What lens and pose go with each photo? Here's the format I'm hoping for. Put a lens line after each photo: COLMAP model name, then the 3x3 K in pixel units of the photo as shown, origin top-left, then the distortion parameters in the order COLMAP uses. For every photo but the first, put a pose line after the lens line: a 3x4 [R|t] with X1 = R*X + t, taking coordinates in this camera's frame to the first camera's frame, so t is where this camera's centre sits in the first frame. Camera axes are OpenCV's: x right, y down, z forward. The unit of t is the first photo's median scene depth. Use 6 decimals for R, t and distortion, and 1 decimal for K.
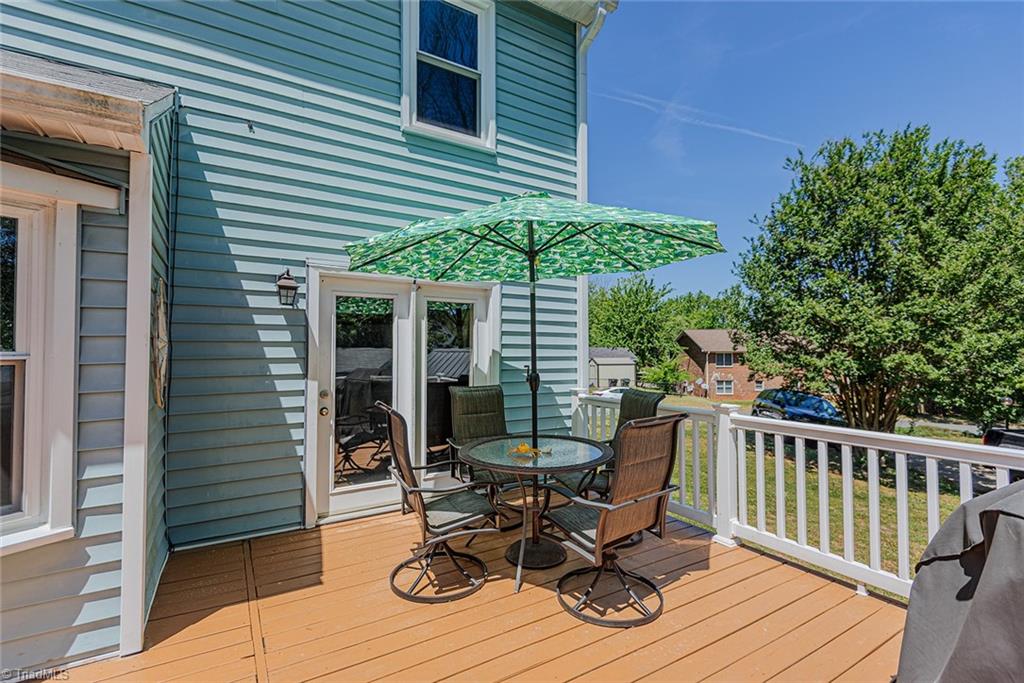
lens RADIAL K [[467.3, 0, 514.6], [0, 467.3, 340.3], [0, 0, 1]] dist [0.032042, -0.020785]
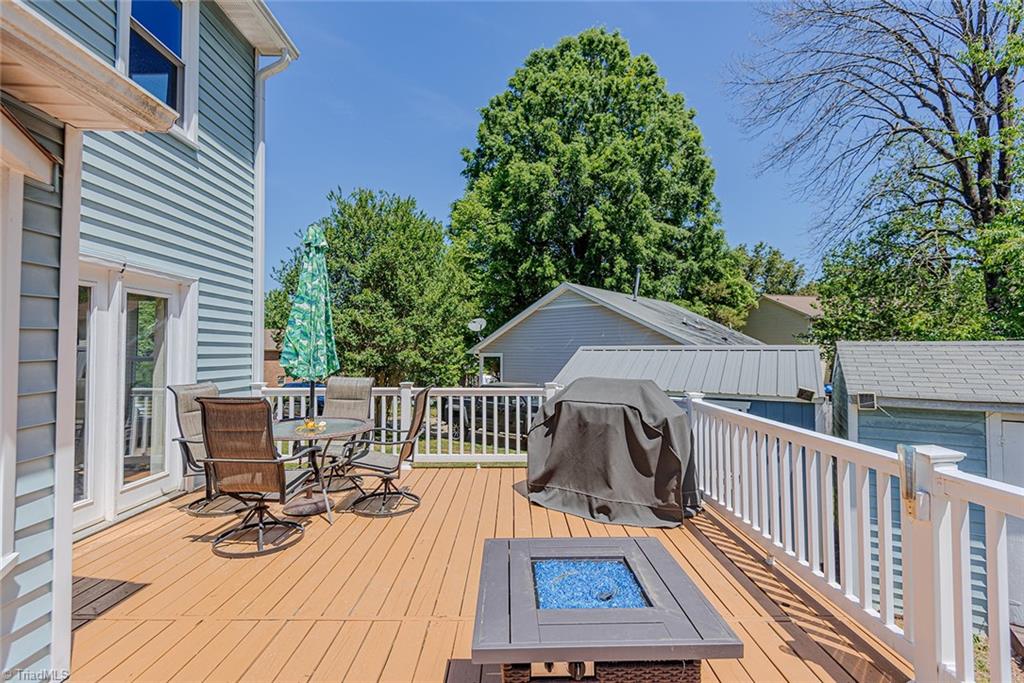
lens RADIAL K [[460.8, 0, 513.8], [0, 460.8, 341.2], [0, 0, 1]] dist [0.045515, -0.033174]
pose [[0.517273, 0.016135, 0.855668, -0.663484], [-0.020074, 0.999776, -0.006717, 0.001019], [-0.855585, -0.013702, 0.517481, -0.112429]]
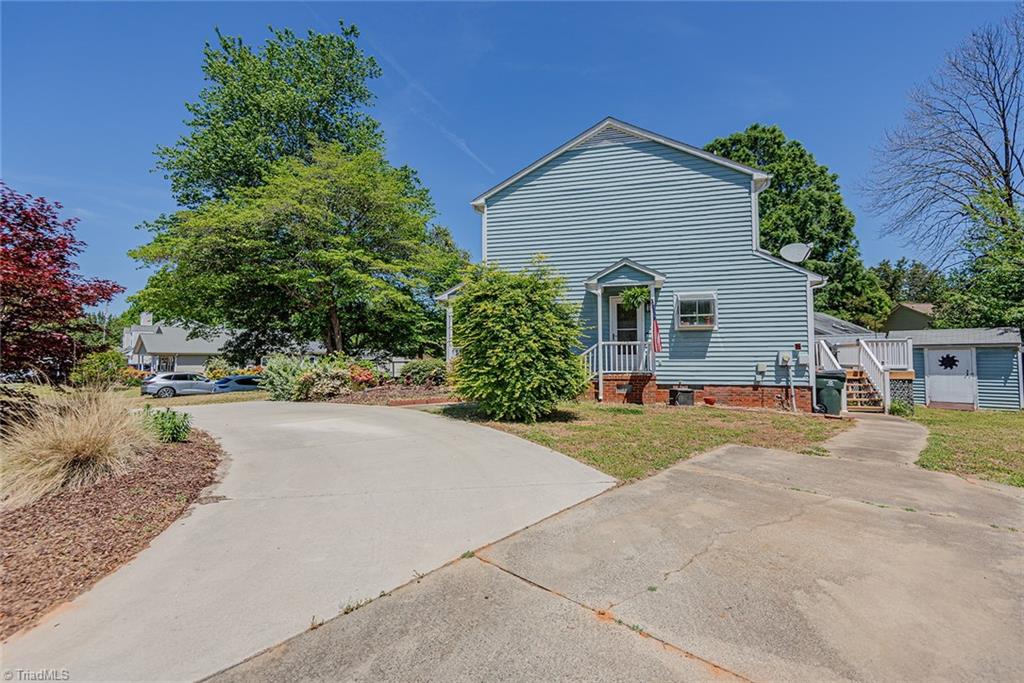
lens RADIAL K [[467.3, 0, 514.6], [0, 467.3, 340.3], [0, 0, 1]] dist [0.032042, -0.020785]
pose [[0.706473, 0.024671, 0.707309, -5.404548], [-0.010329, 0.999645, -0.024550, 0.246070], [-0.707664, 0.010038, 0.706478, -1.029158]]
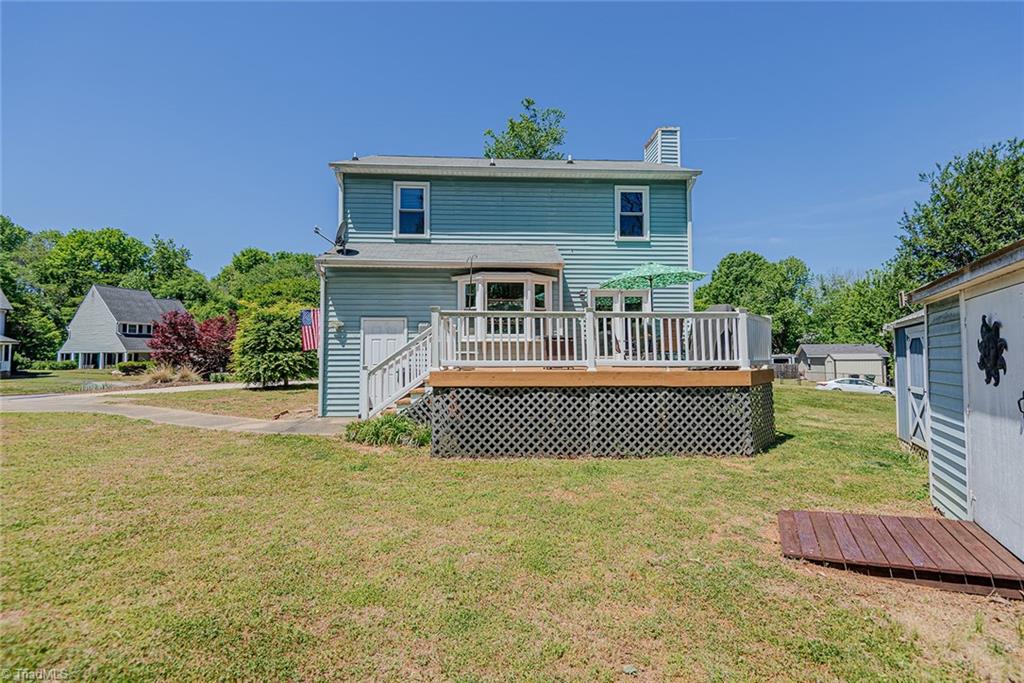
lens RADIAL K [[460.8, 0, 513.8], [0, 460.8, 341.2], [0, 0, 1]] dist [0.045515, -0.033174]
pose [[0.877370, -0.024754, -0.479176, 0.670730], [0.014988, 0.999595, -0.024194, 0.291827], [0.479581, 0.014045, 0.877385, -2.142475]]
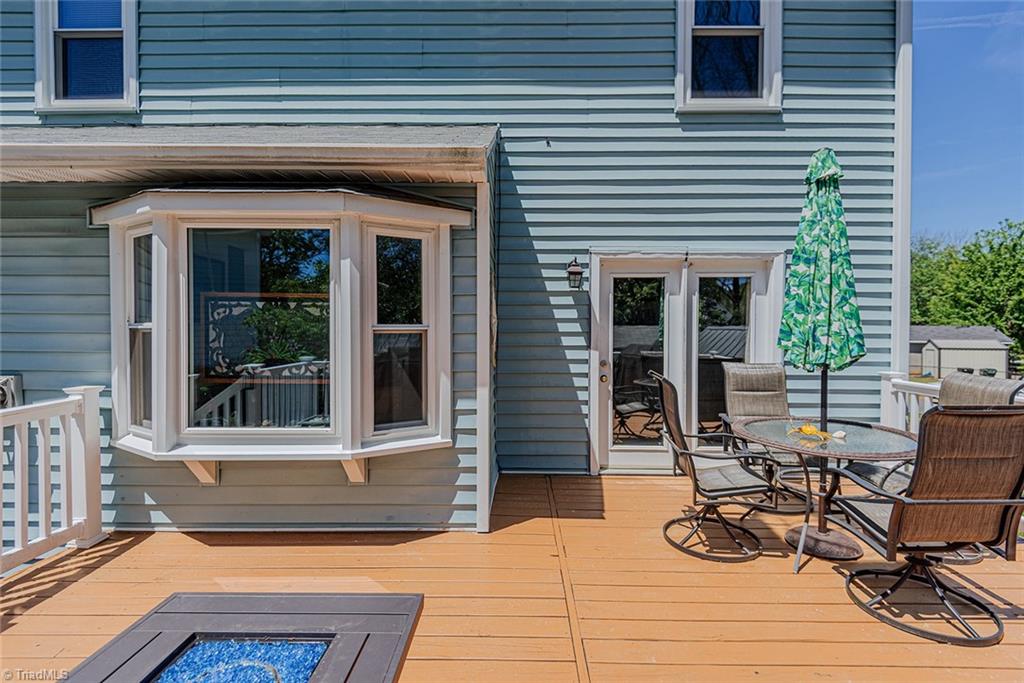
lens RADIAL K [[467.3, 0, 514.6], [0, 467.3, 340.3], [0, 0, 1]] dist [0.032042, -0.020785]
pose [[0.846121, 0.013437, -0.532822, 0.020603], [0.009254, 0.999161, 0.039892, 0.009240], [0.532911, -0.038684, 0.845286, -0.086414]]
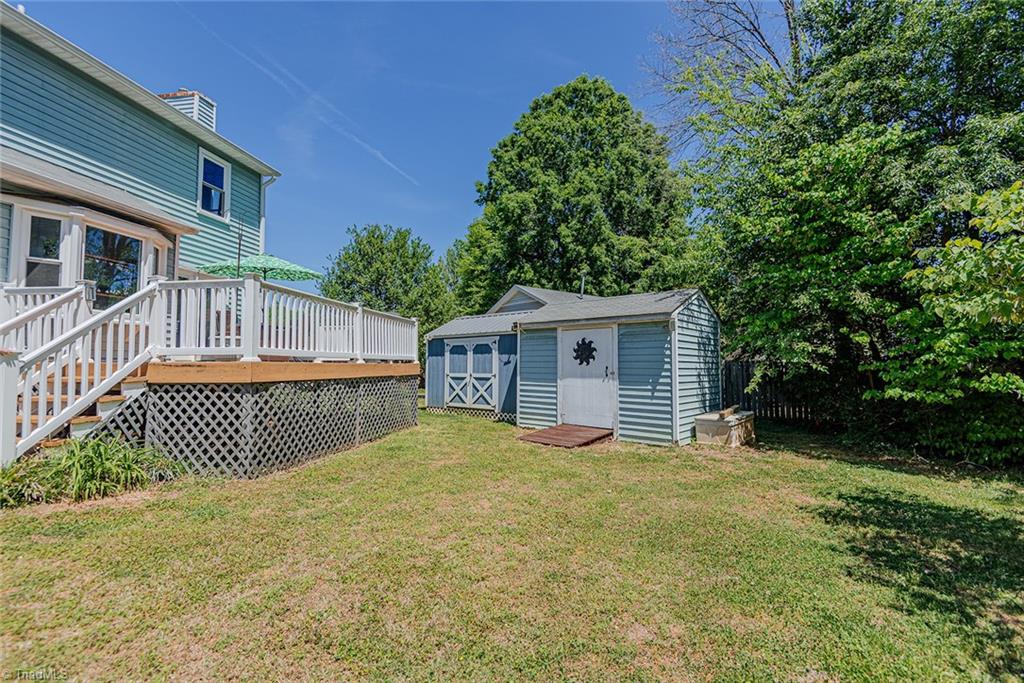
lens RADIAL K [[460.8, 0, 513.8], [0, 460.8, 341.2], [0, 0, 1]] dist [0.045515, -0.033174]
pose [[0.657516, 0.037208, 0.752522, -1.094806], [-0.015870, 0.999242, -0.035540, 0.341160], [-0.753274, 0.011425, 0.657608, -2.142284]]
